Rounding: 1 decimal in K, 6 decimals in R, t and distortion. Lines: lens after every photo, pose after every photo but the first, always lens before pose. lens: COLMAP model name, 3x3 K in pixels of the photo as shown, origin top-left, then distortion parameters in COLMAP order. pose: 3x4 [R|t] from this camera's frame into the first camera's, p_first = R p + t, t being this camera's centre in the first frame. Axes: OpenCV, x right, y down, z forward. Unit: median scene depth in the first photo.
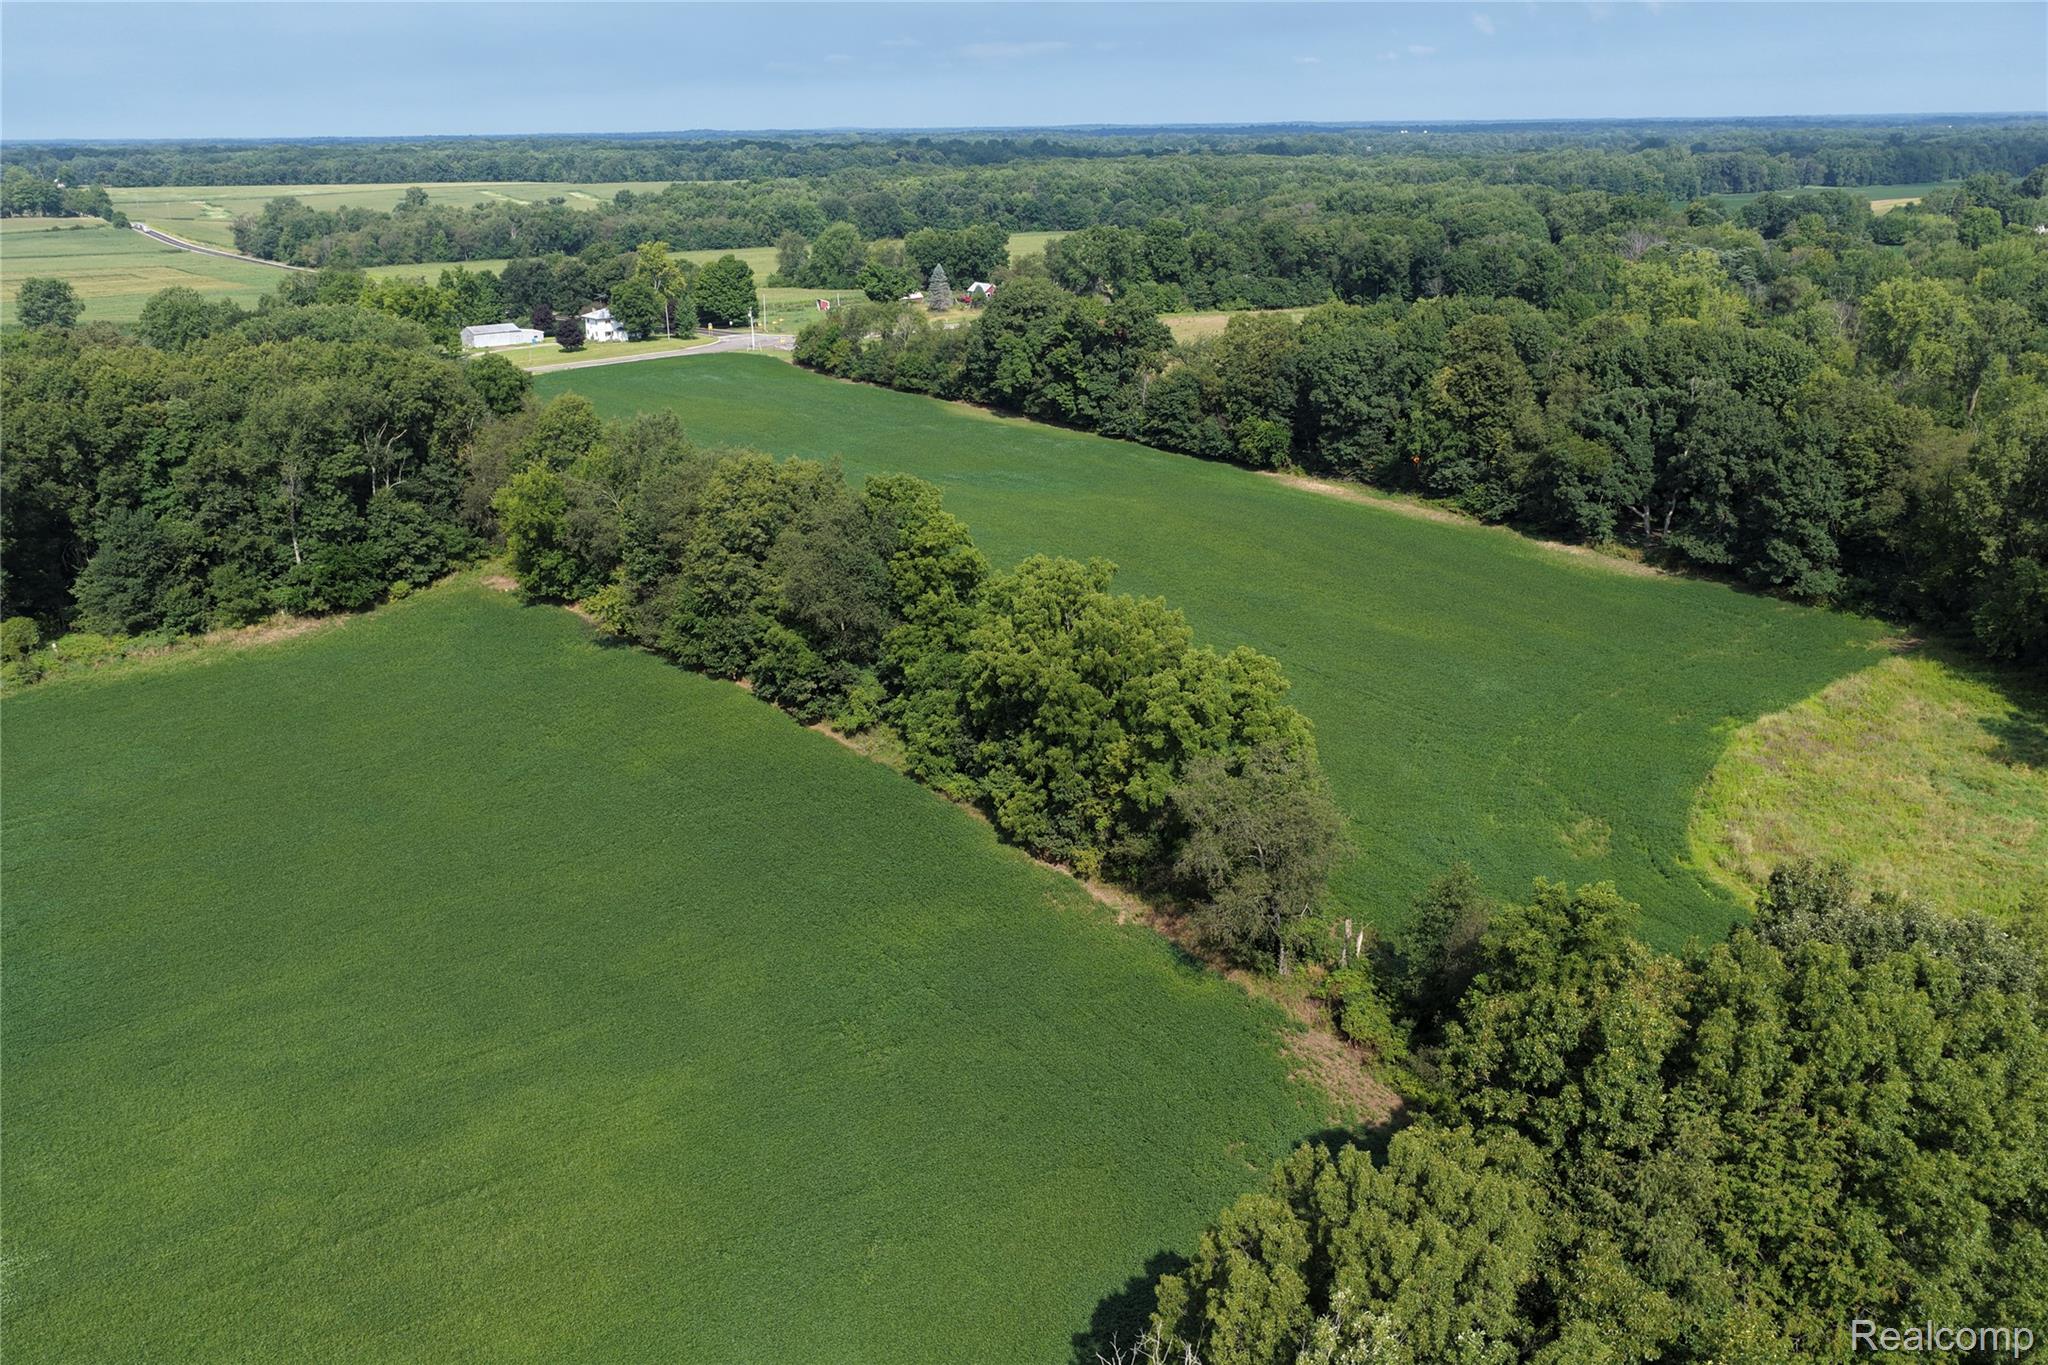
lens RADIAL K [[1689.3, 0, 1023.2], [0, 1689.3, 679.1], [0, 0, 1]] dist [-0.005887, 0.017579]
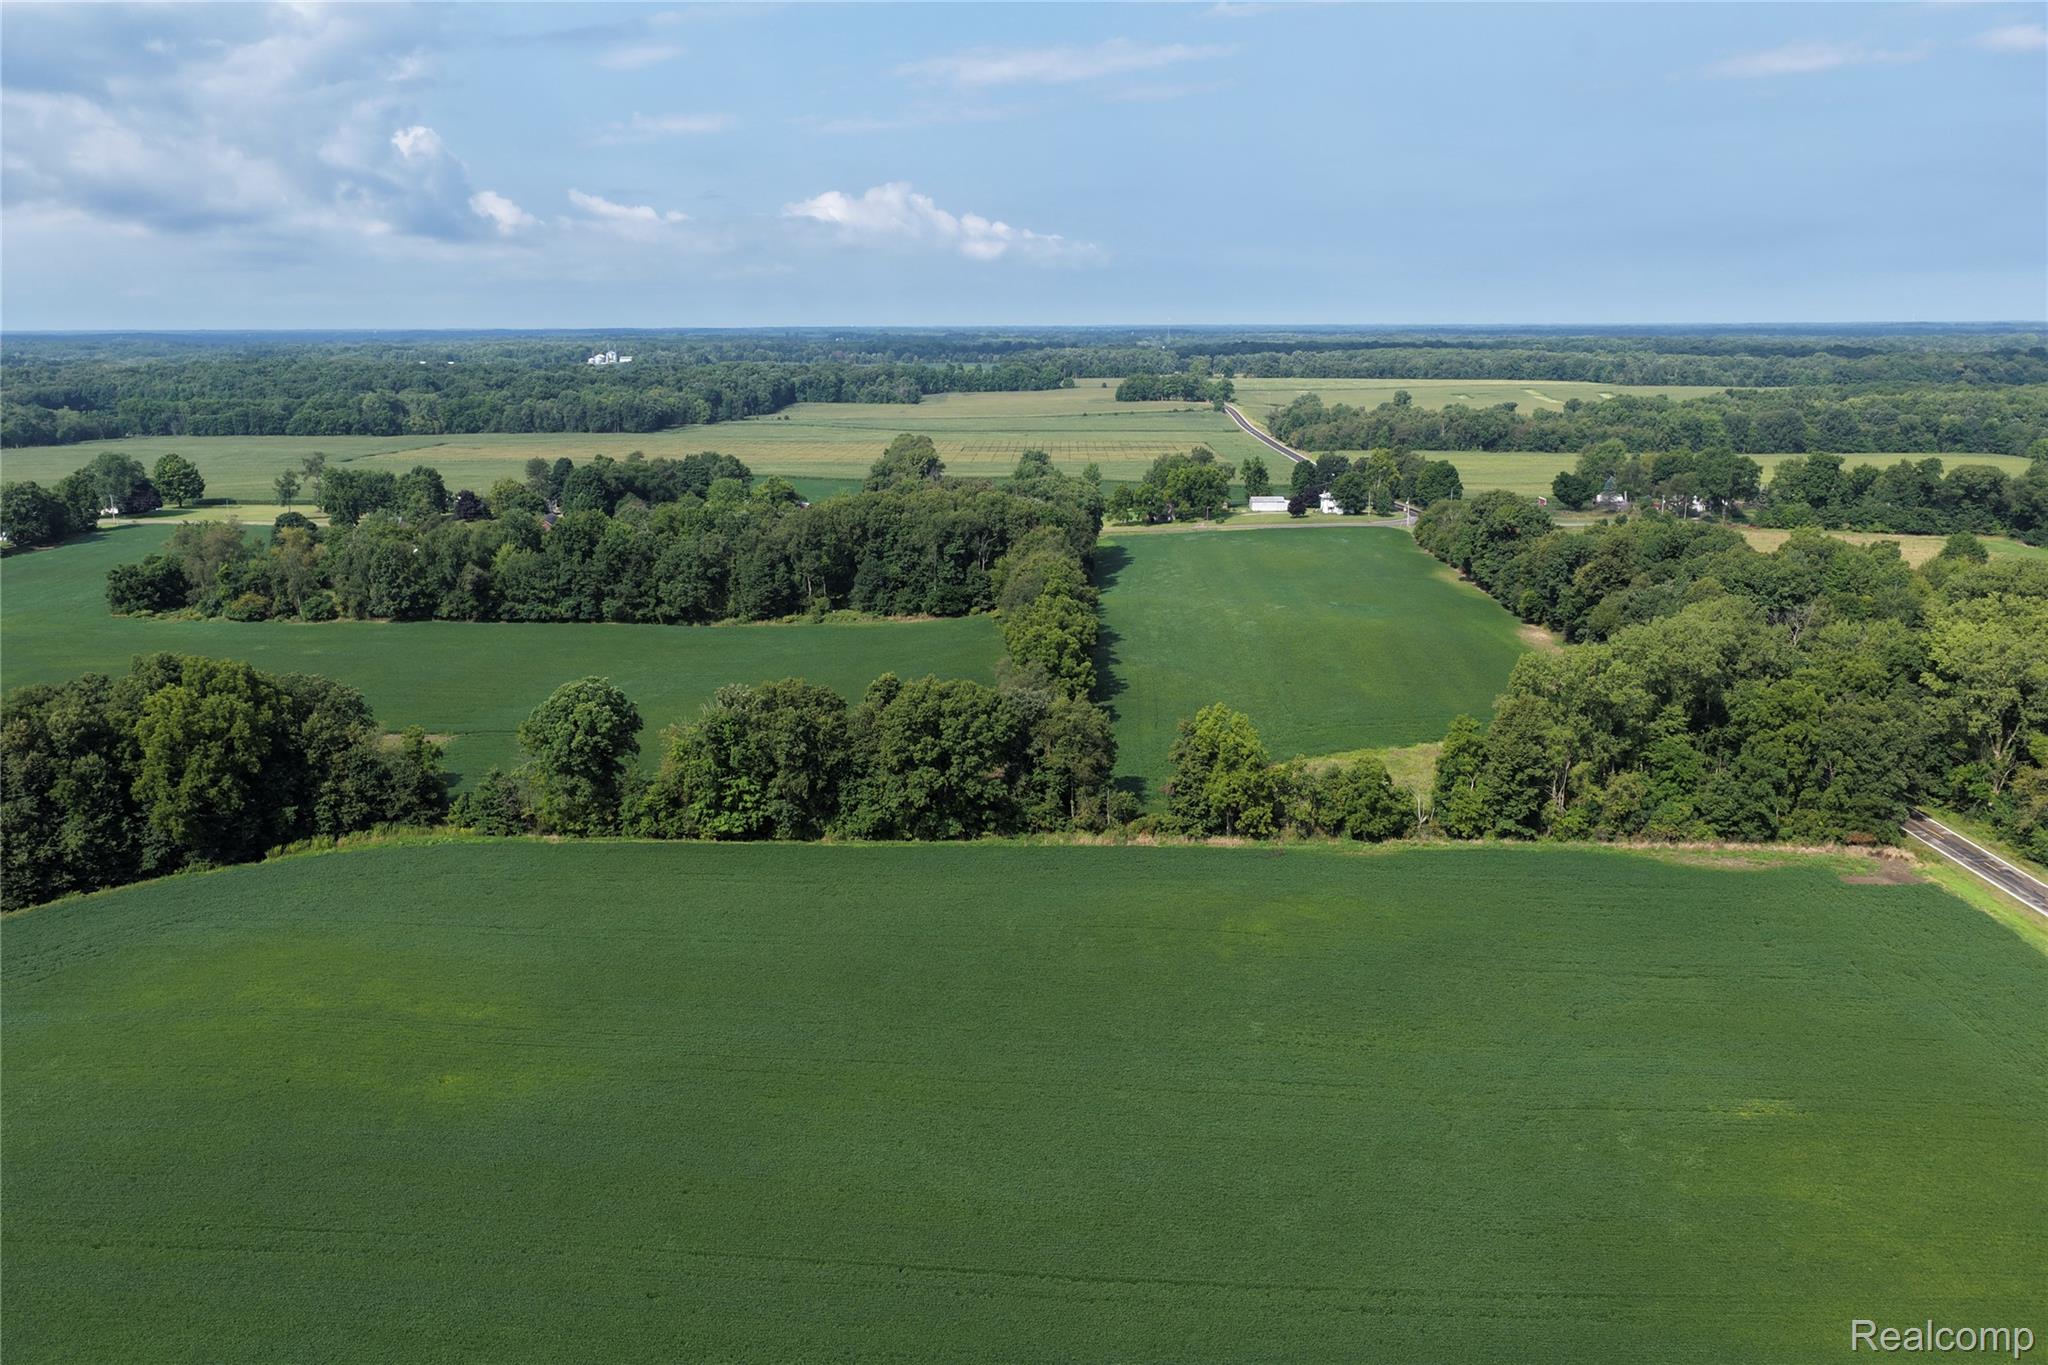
lens RADIAL K [[1689.3, 0, 1024.6], [0, 1689.3, 683.9], [0, 0, 1]] dist [-0.005887, 0.017579]
pose [[0.777114, 0.140976, -0.613368, 0.596433], [-0.201062, 0.979128, -0.029697, 0.052763], [0.596379, 0.146403, 0.789239, -0.372650]]
